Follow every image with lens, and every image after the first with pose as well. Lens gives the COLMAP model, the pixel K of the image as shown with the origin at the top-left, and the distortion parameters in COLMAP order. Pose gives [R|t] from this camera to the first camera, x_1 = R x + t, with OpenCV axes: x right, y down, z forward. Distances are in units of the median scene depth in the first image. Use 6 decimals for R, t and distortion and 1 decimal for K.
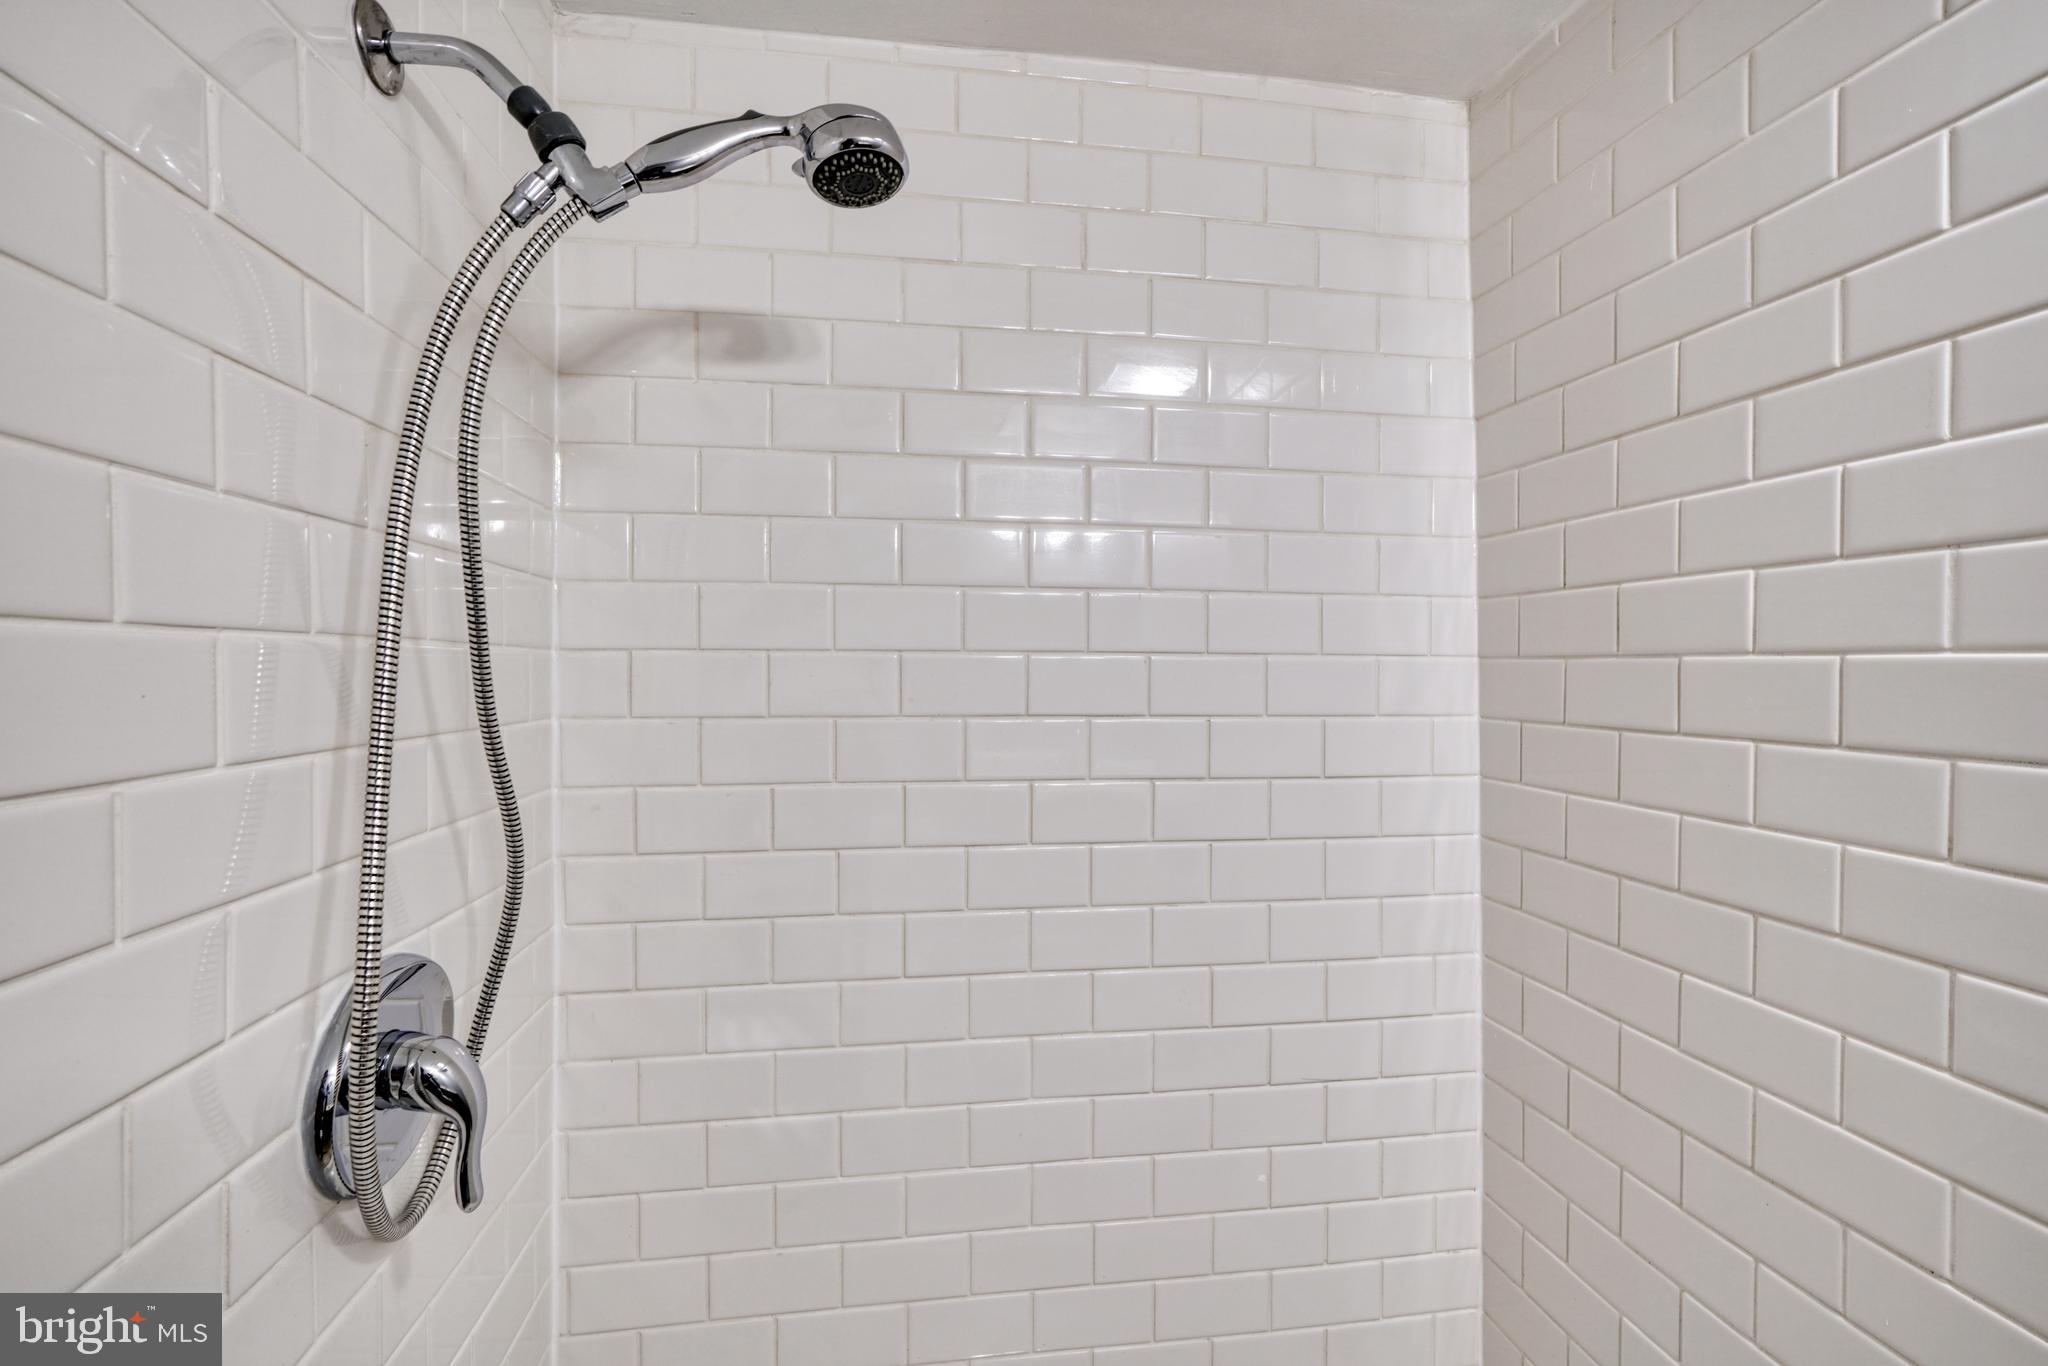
lens RADIAL K [[934.4, 0, 1018.8], [0, 934.4, 675.9], [0, 0, 1]] dist [-0.010783, 0.005573]
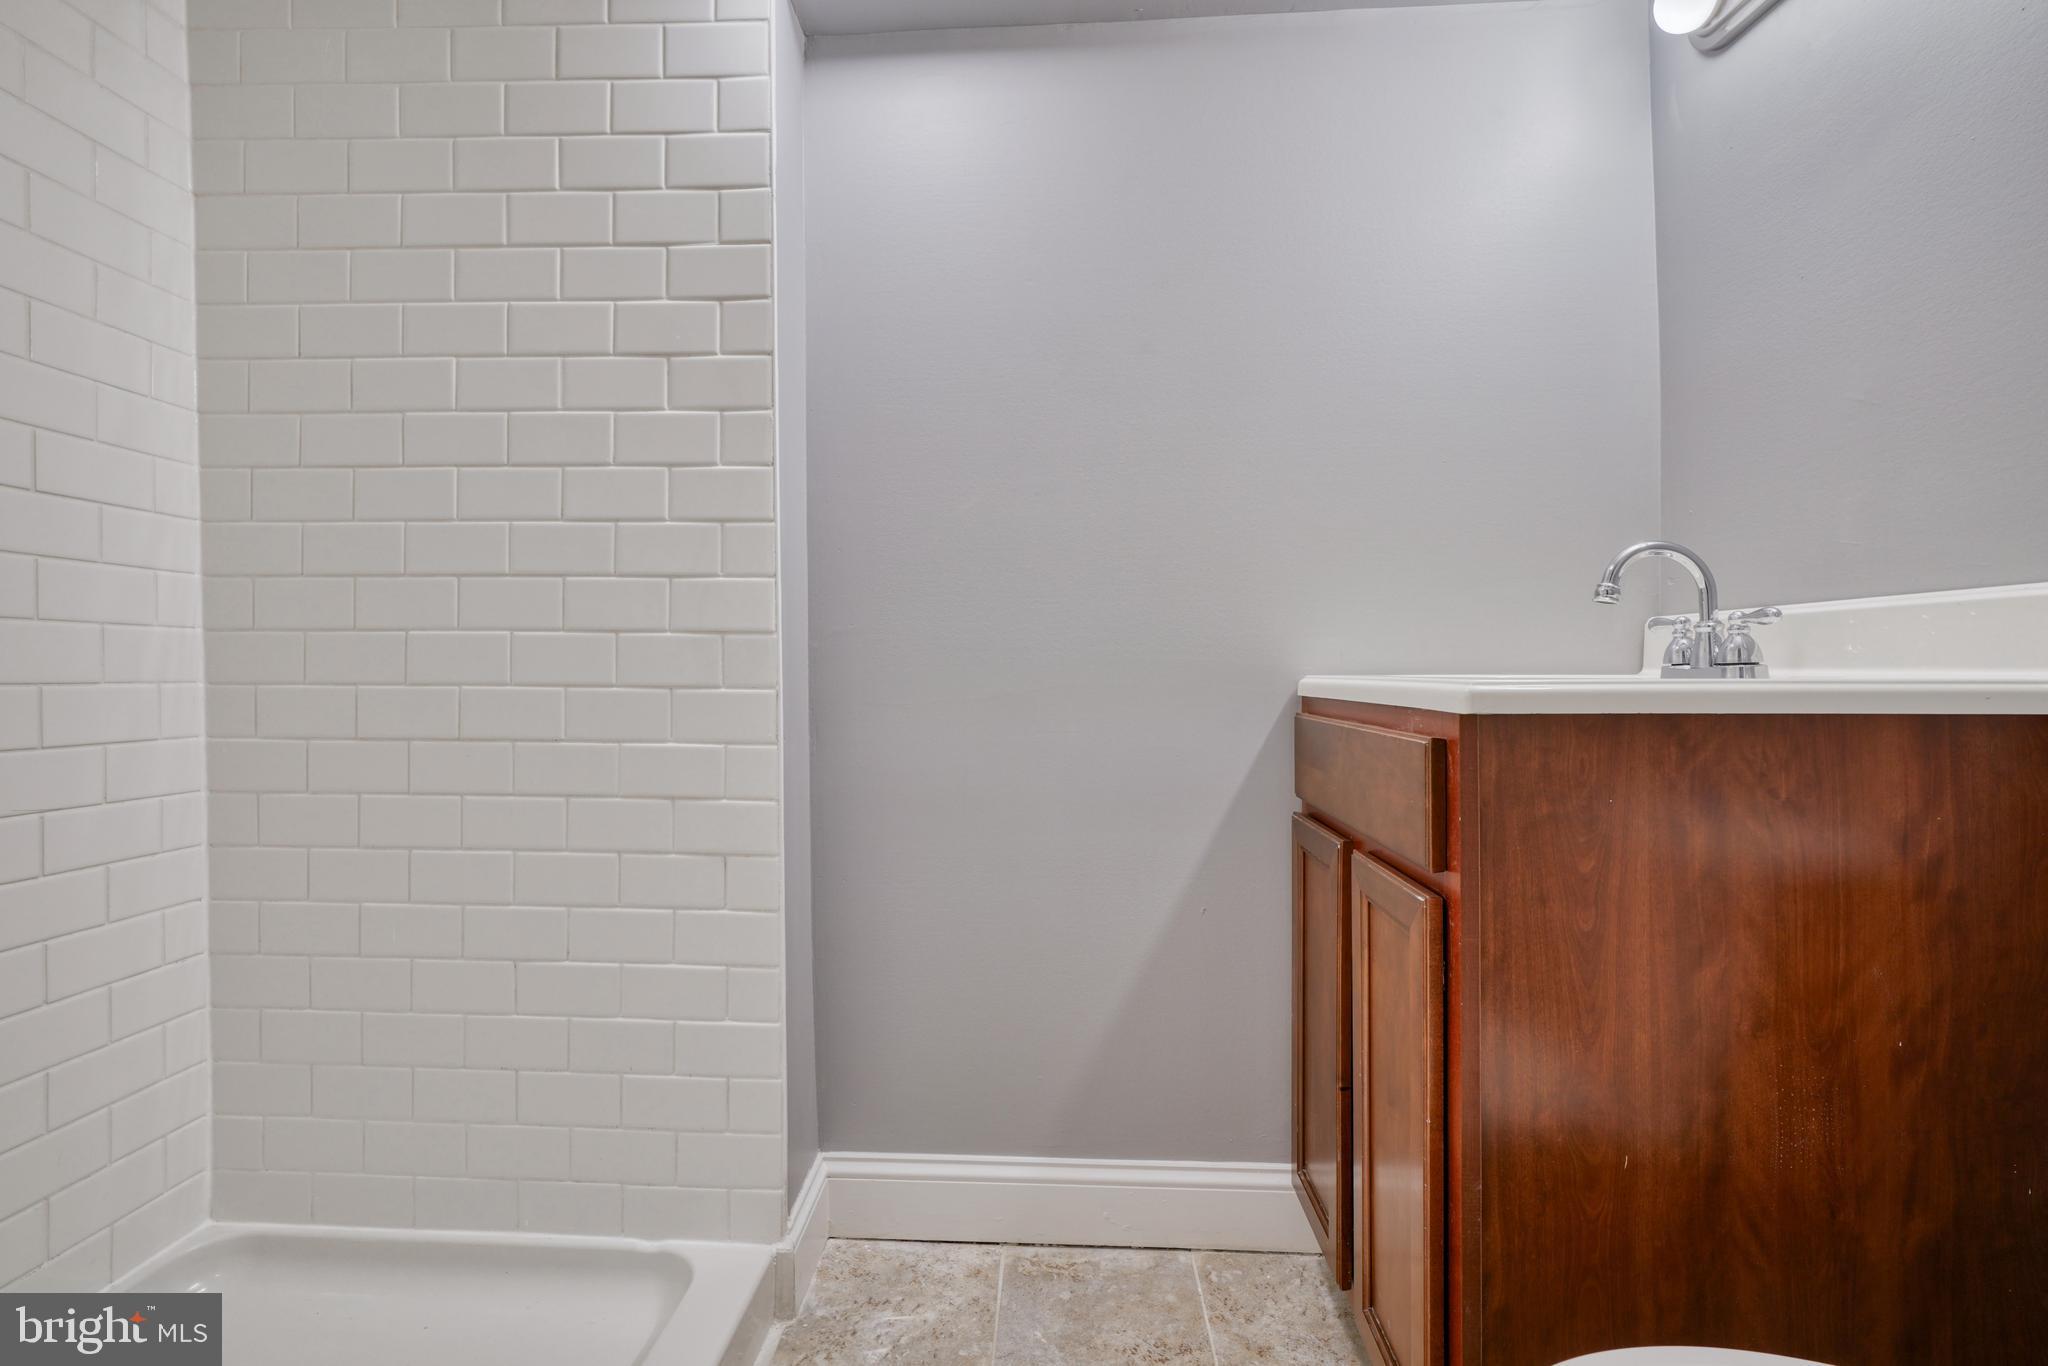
lens RADIAL K [[934.4, 0, 1020.1], [0, 934.4, 680.8], [0, 0, 1]] dist [-0.010783, 0.005573]
pose [[0.193874, -0.016814, 0.980882, -0.534740], [0.009135, 0.999841, 0.015334, 0.380400], [-0.980984, 0.005988, 0.193997, -0.228790]]
